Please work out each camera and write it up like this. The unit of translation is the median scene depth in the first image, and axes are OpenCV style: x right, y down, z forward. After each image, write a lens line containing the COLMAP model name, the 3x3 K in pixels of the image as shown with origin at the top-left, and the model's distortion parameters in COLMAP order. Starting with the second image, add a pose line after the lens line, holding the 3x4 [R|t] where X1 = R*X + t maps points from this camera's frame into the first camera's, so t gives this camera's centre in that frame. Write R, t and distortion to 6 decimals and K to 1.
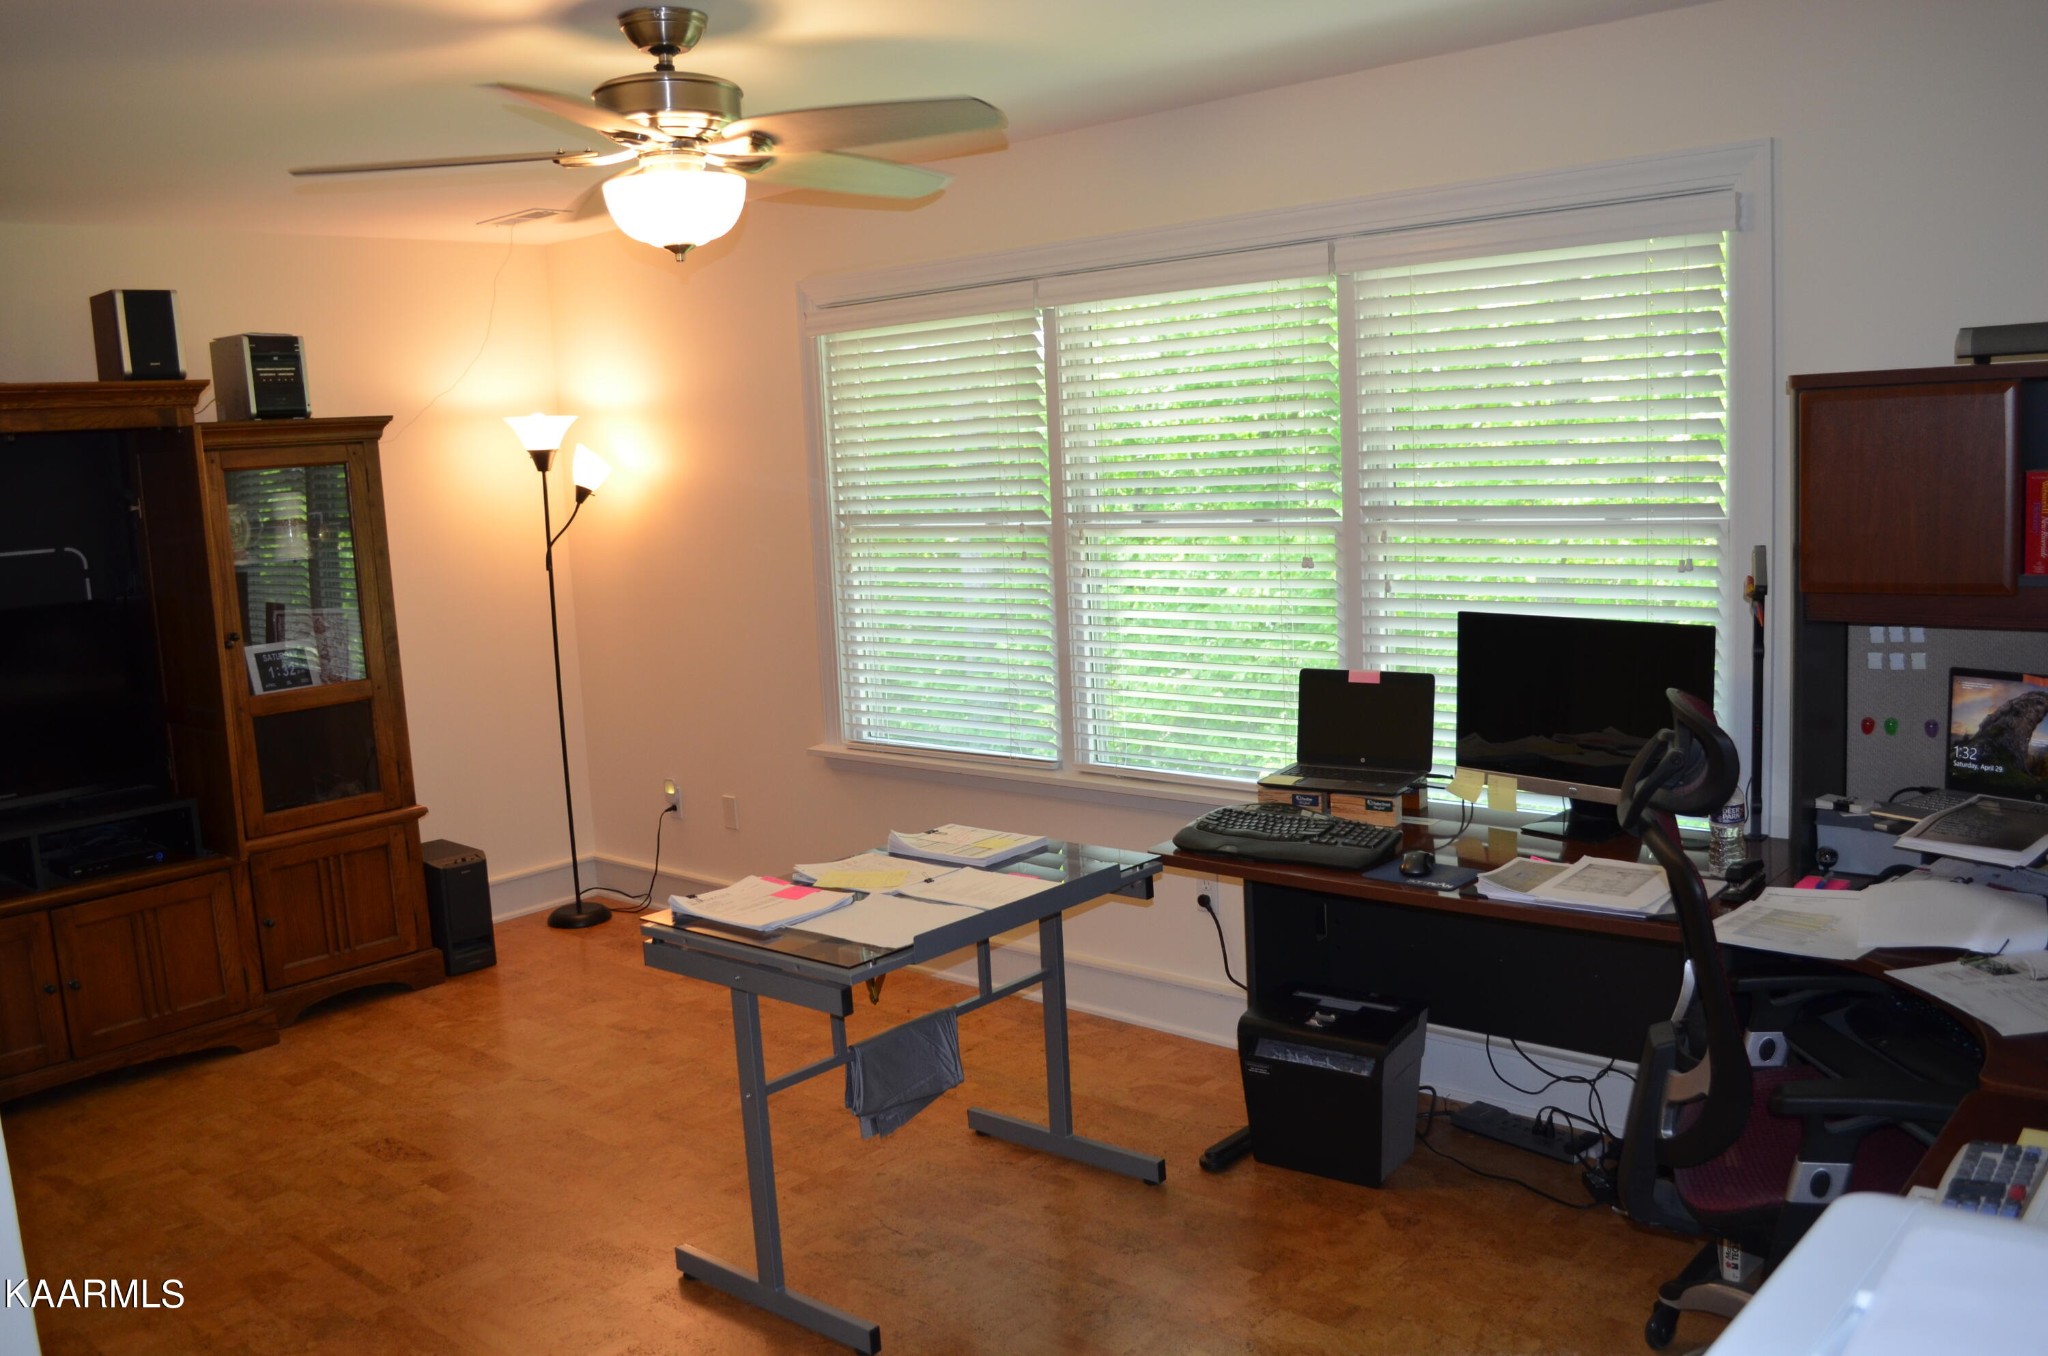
lens RADIAL K [[1597.1, 0, 1063.2], [0, 1597.1, 681.9], [0, 0, 1]] dist [-0.082199, 0.001688]
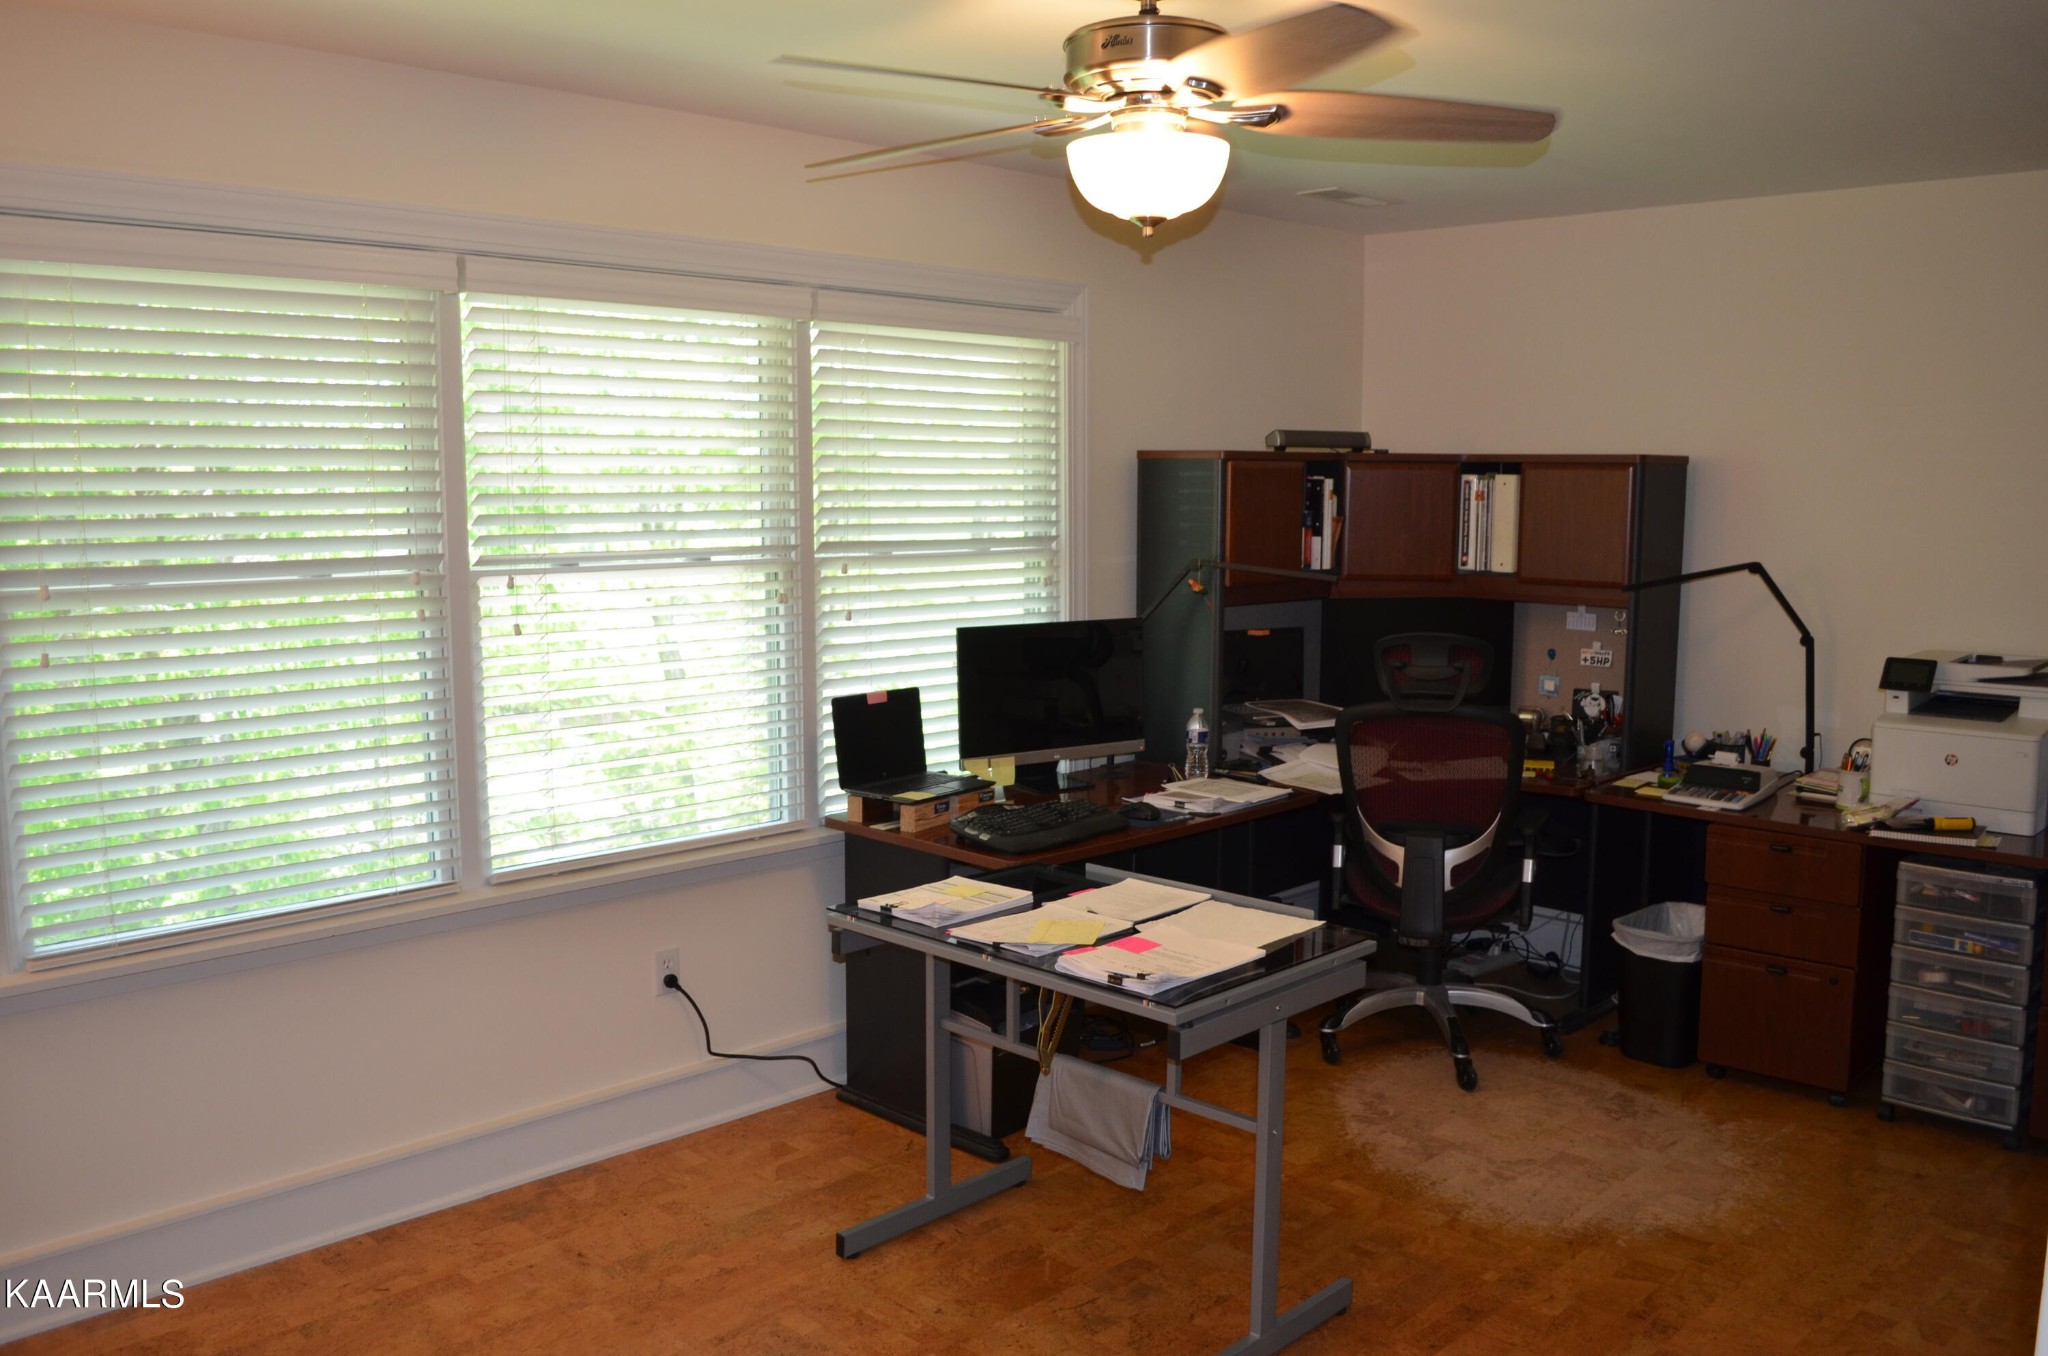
lens RADIAL K [[1597.1, 0, 1063.2], [0, 1597.1, 681.9], [0, 0, 1]] dist [-0.082199, 0.001688]
pose [[0.128949, -0.075800, 0.988750, -0.882651], [0.132603, 0.989438, 0.058559, -0.062705], [-0.982745, 0.123560, 0.137638, 0.741779]]
